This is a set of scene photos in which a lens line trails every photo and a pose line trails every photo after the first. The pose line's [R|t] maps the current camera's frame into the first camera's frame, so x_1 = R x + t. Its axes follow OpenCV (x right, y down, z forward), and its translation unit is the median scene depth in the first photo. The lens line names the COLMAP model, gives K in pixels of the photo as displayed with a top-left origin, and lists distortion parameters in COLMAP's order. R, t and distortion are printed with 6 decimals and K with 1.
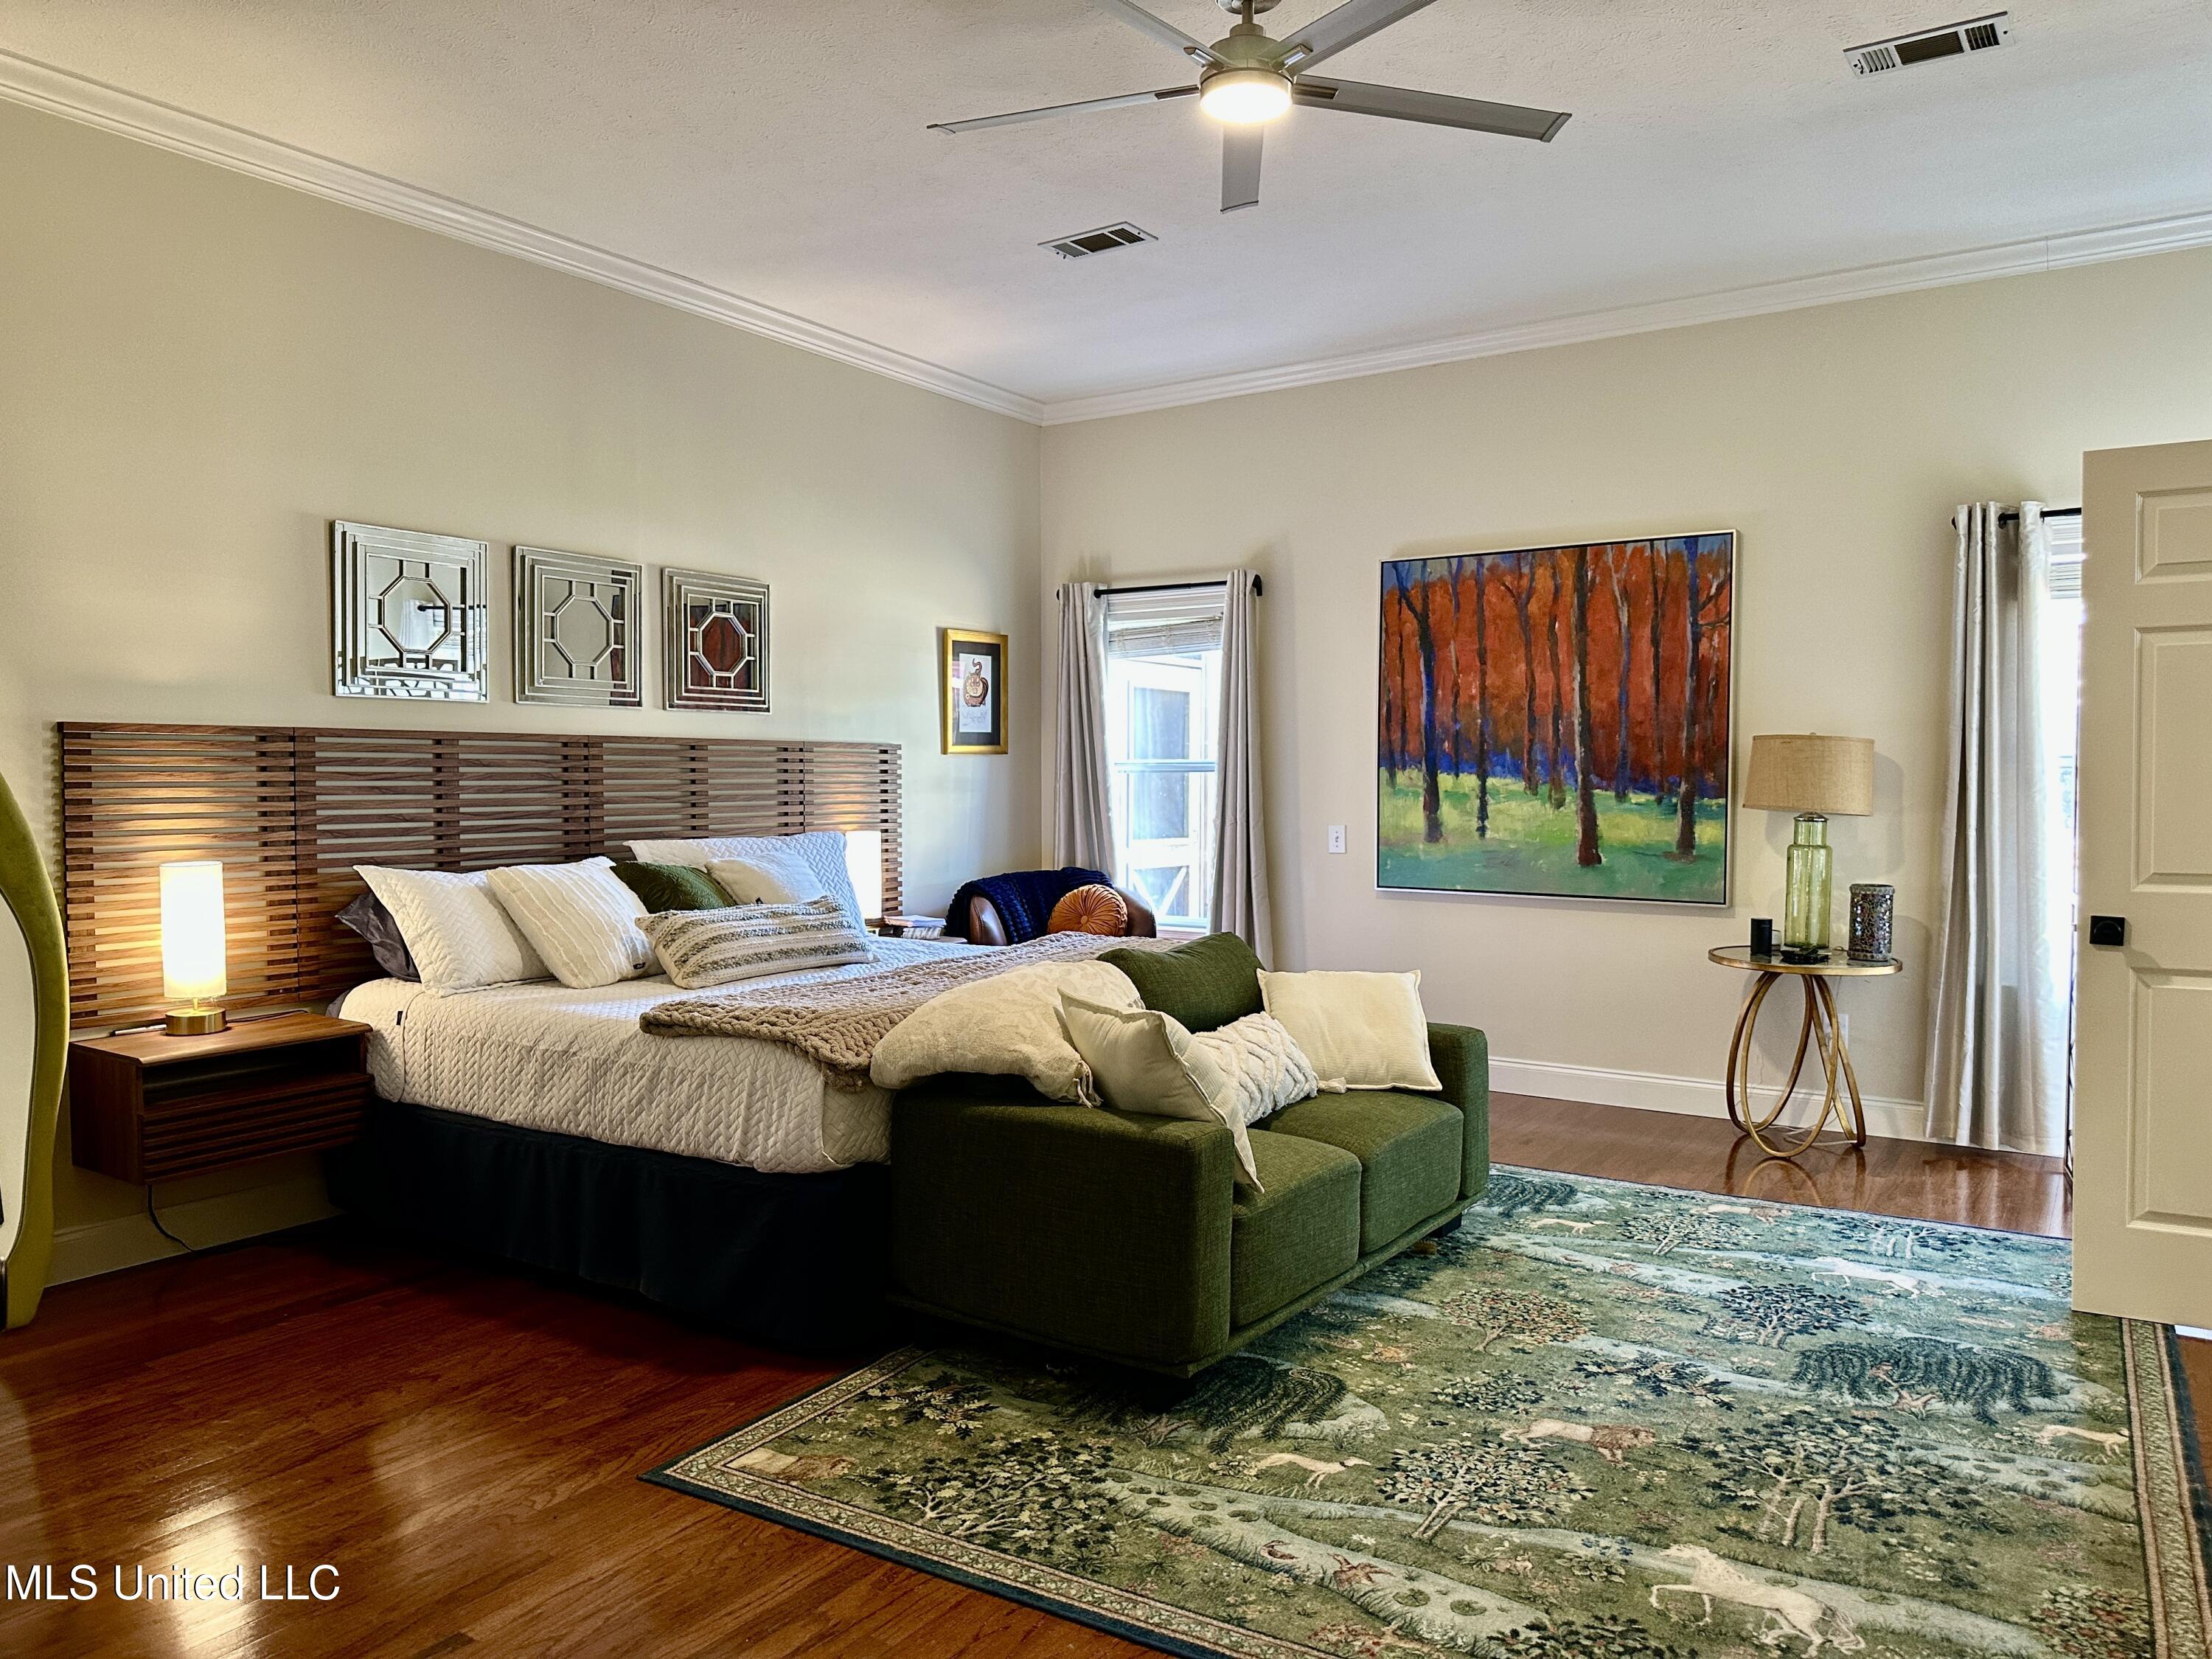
lens RADIAL K [[1592.1, 0, 1084.9], [0, 1592.1, 818.4], [0, 0, 1]] dist [0.052242, -0.058292]
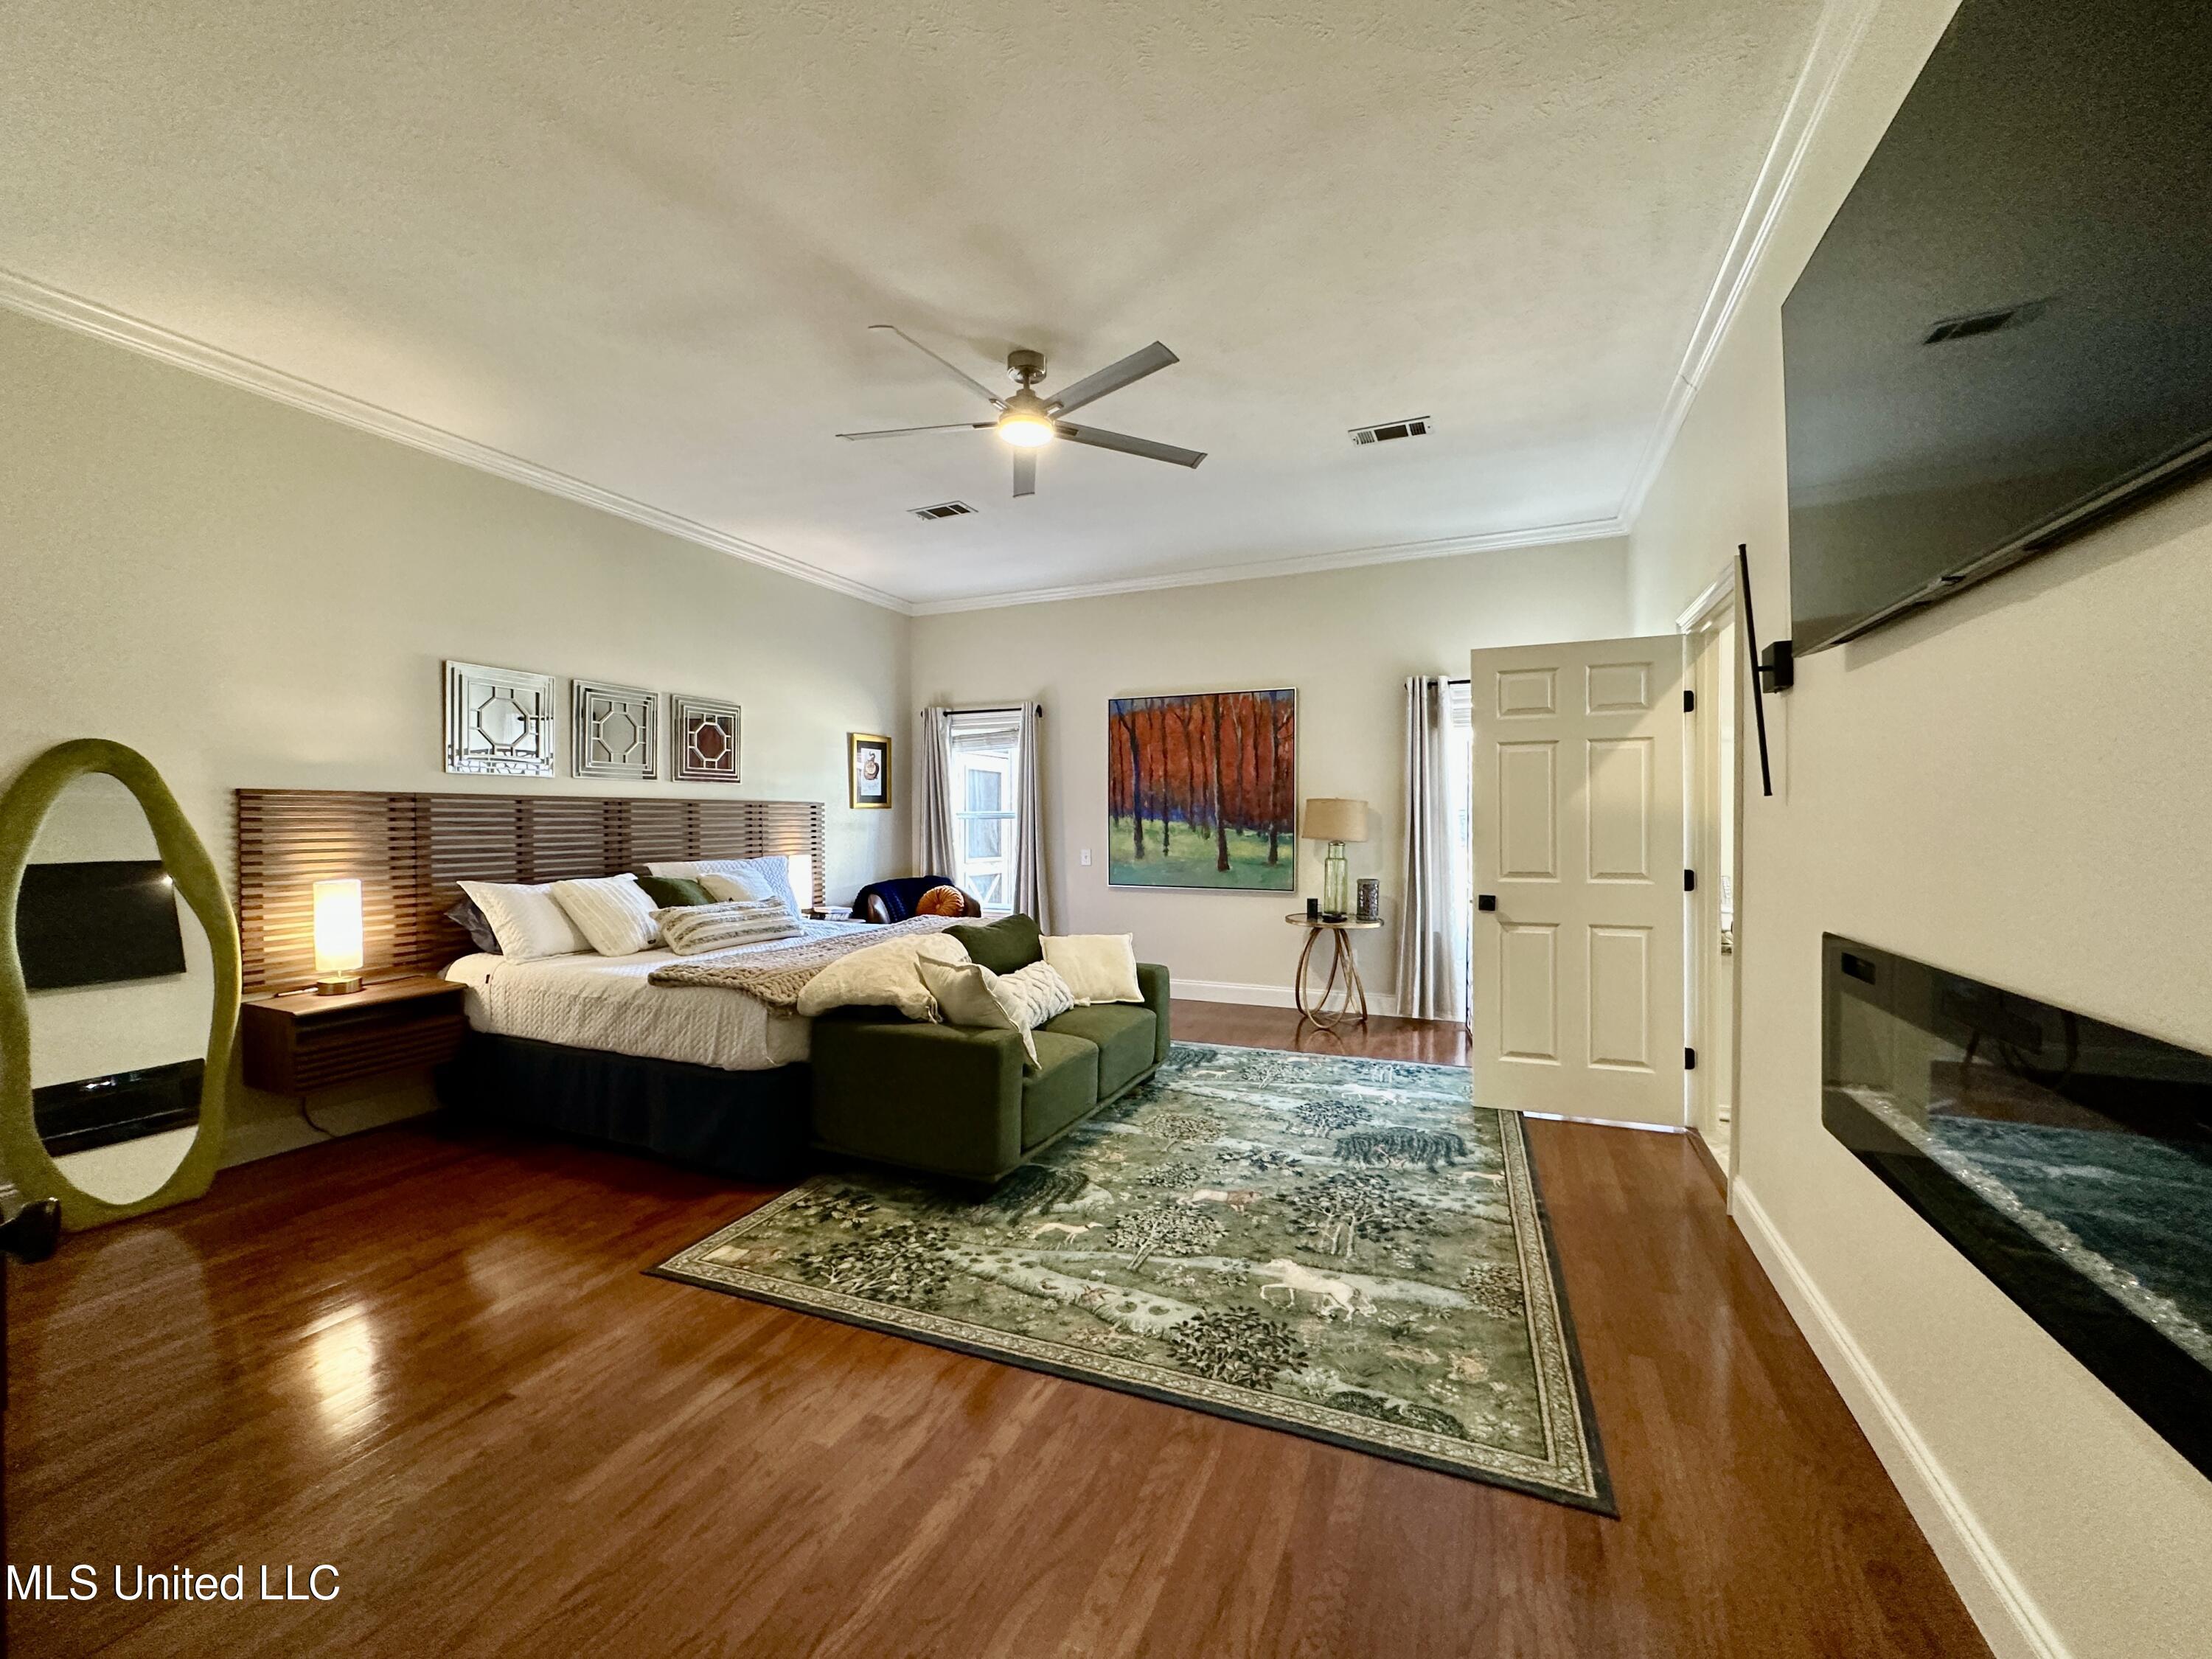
lens RADIAL K [[899.4, 0, 1093.8], [0, 899.4, 822.2], [0, 0, 1]] dist [-0.001420, 0.000269]
pose [[0.986568, -0.003071, 0.163324, 0.011291], [0.007134, 0.999679, -0.024300, -0.002193], [-0.163197, 0.025138, 0.986273, 0.040454]]
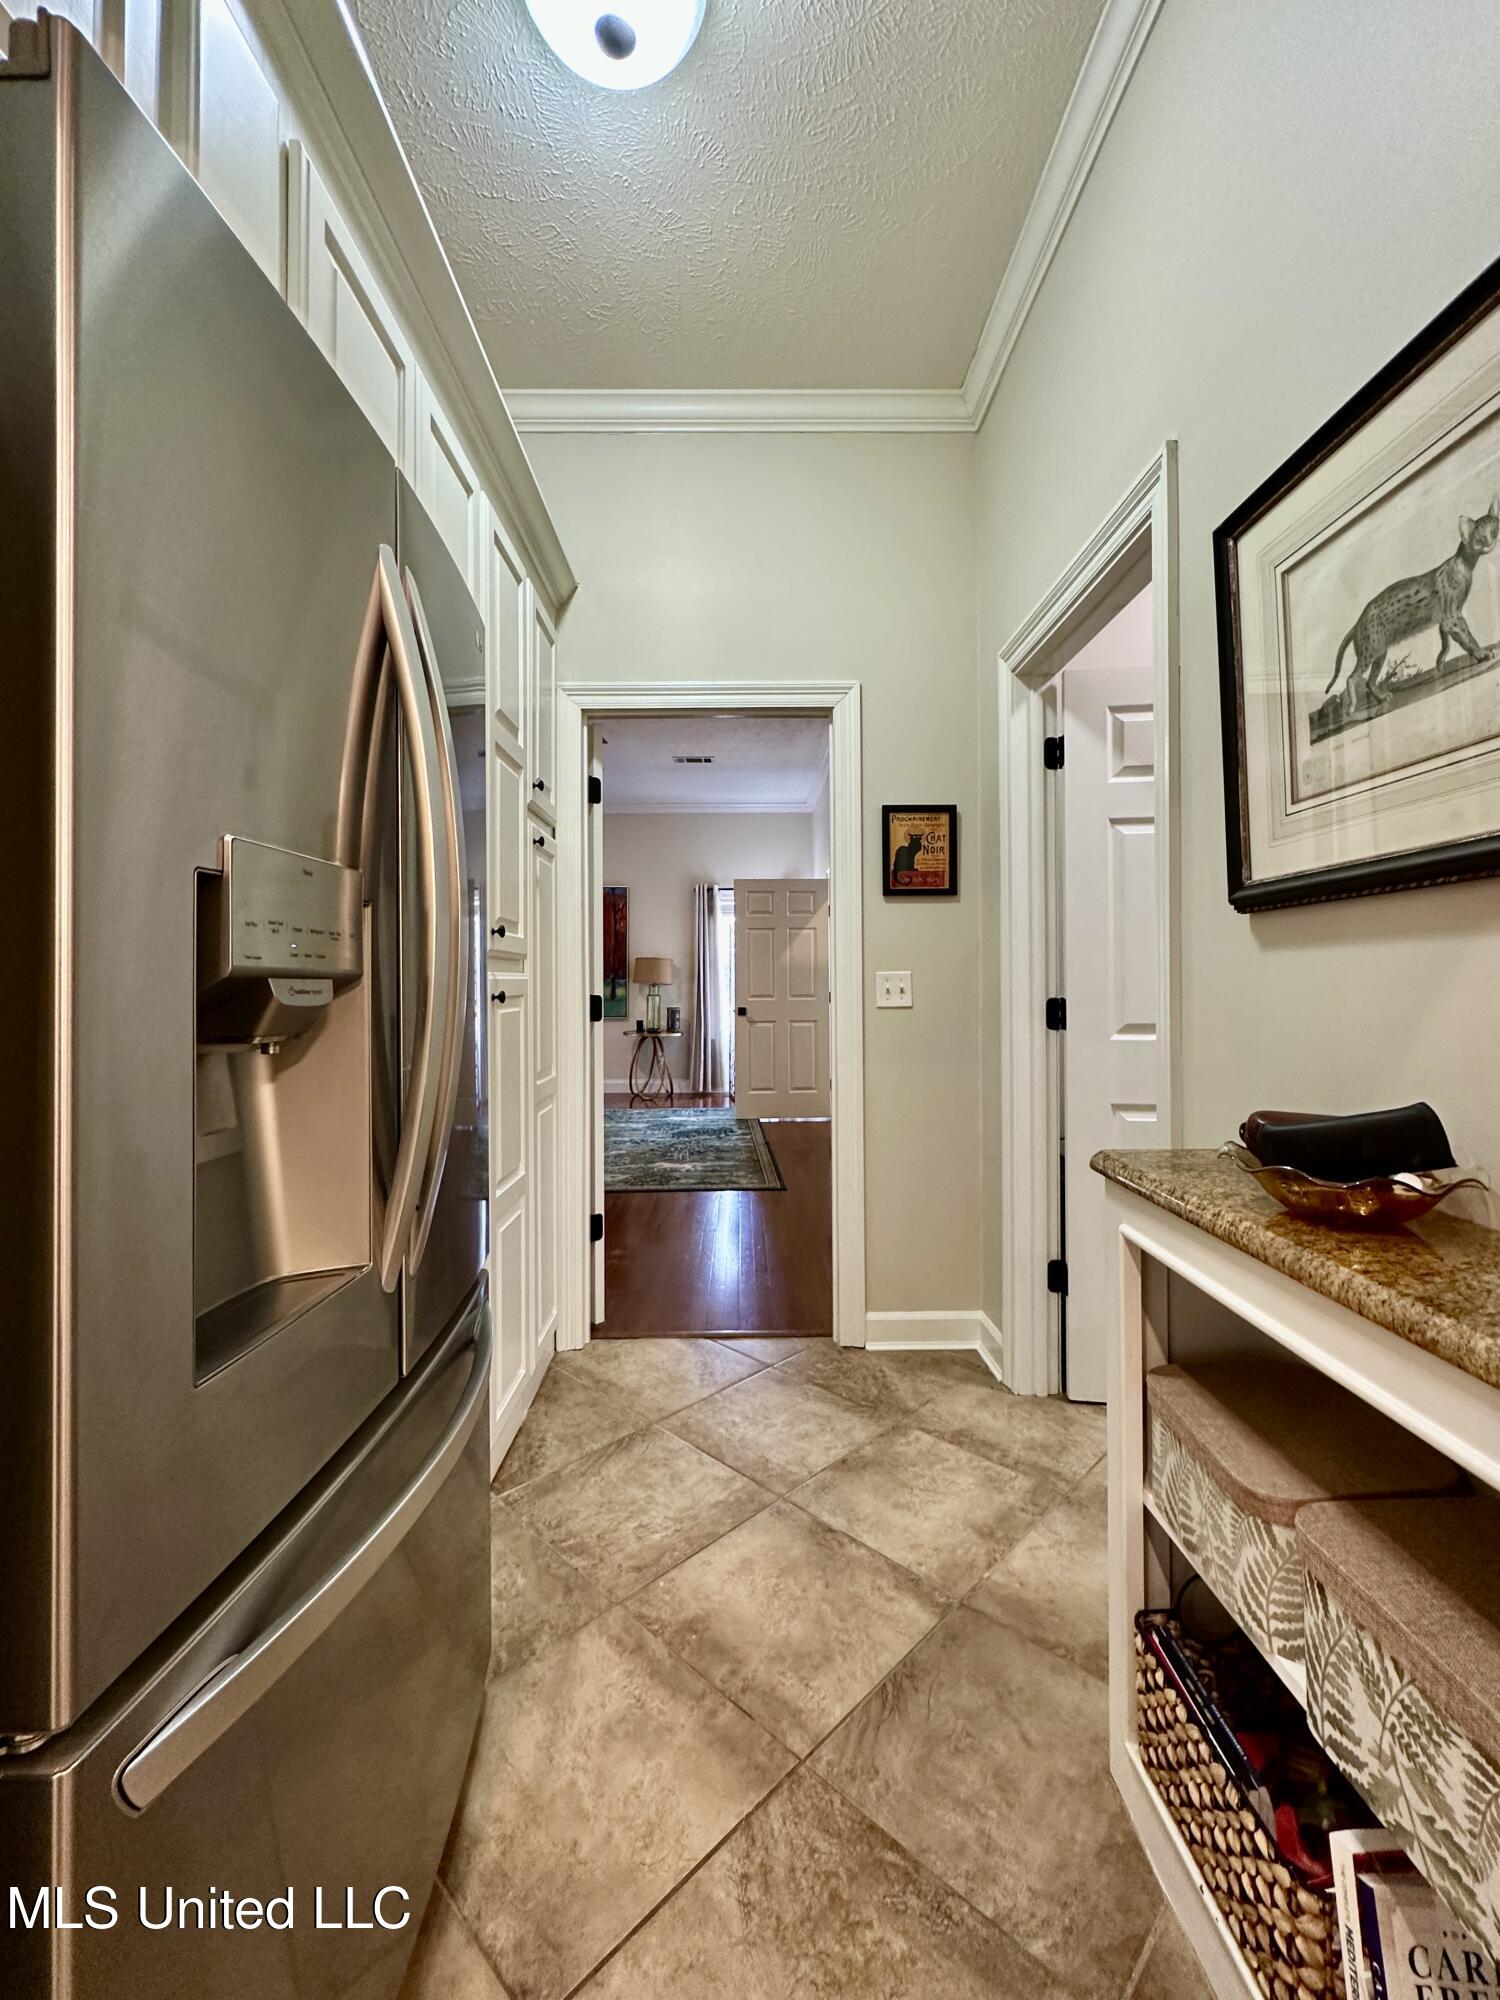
lens RADIAL K [[813.2, 0, 748.4], [0, 813.2, 981.5], [0, 0, 1]] dist [-0.001420, 0.000269]
pose [[0.829607, -0.005344, 0.558322, -0.404524], [0.020445, 0.999574, -0.020812, 0.045246], [-0.557973, 0.028681, 0.829364, -0.568854]]
